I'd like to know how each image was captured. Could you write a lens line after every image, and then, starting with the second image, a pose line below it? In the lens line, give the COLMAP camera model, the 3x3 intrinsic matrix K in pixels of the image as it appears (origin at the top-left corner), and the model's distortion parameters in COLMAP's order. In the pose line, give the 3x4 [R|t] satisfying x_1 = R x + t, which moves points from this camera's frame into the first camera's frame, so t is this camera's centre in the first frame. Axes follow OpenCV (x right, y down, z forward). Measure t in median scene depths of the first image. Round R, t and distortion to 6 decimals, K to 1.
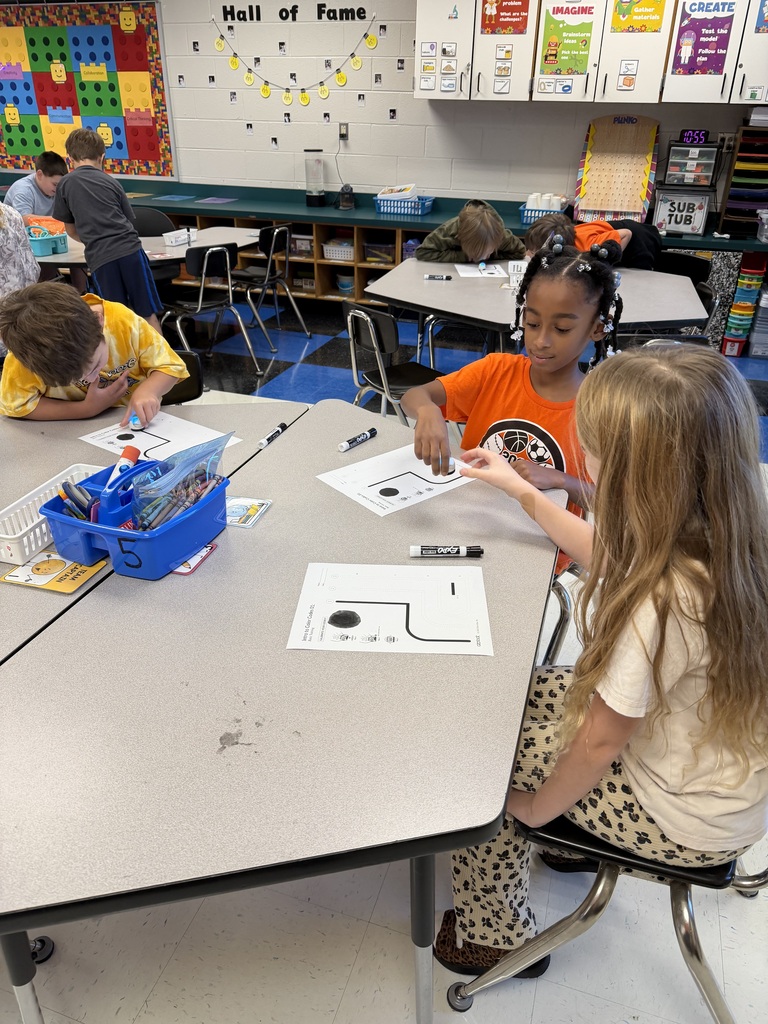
lens RADIAL K [[739.8, 0, 383.5], [0, 739.8, 506.4], [0, 0, 1]] dist [0.006499, -0.014484]
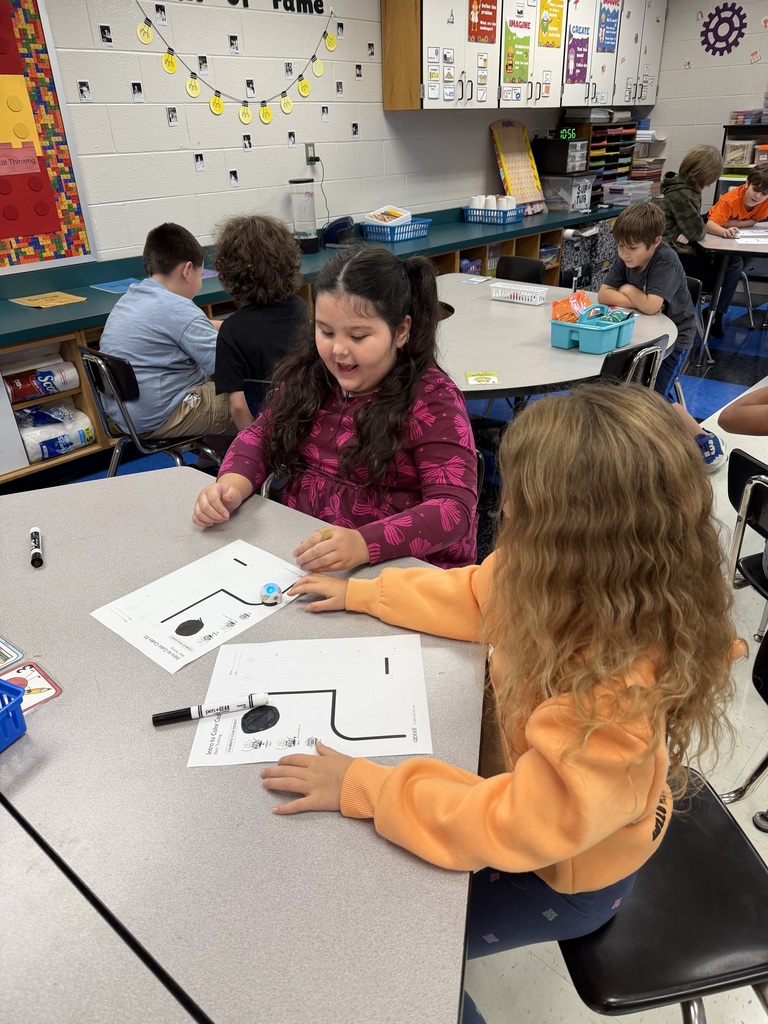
lens RADIAL K [[739.8, 0, 385.4], [0, 739.8, 520.8], [0, 0, 1]] dist [0.006499, -0.014484]
pose [[0.404282, -0.458957, 0.791147, -0.938029], [0.463615, 0.848461, 0.255295, -0.381902], [-0.788427, 0.263576, 0.555797, 0.676309]]
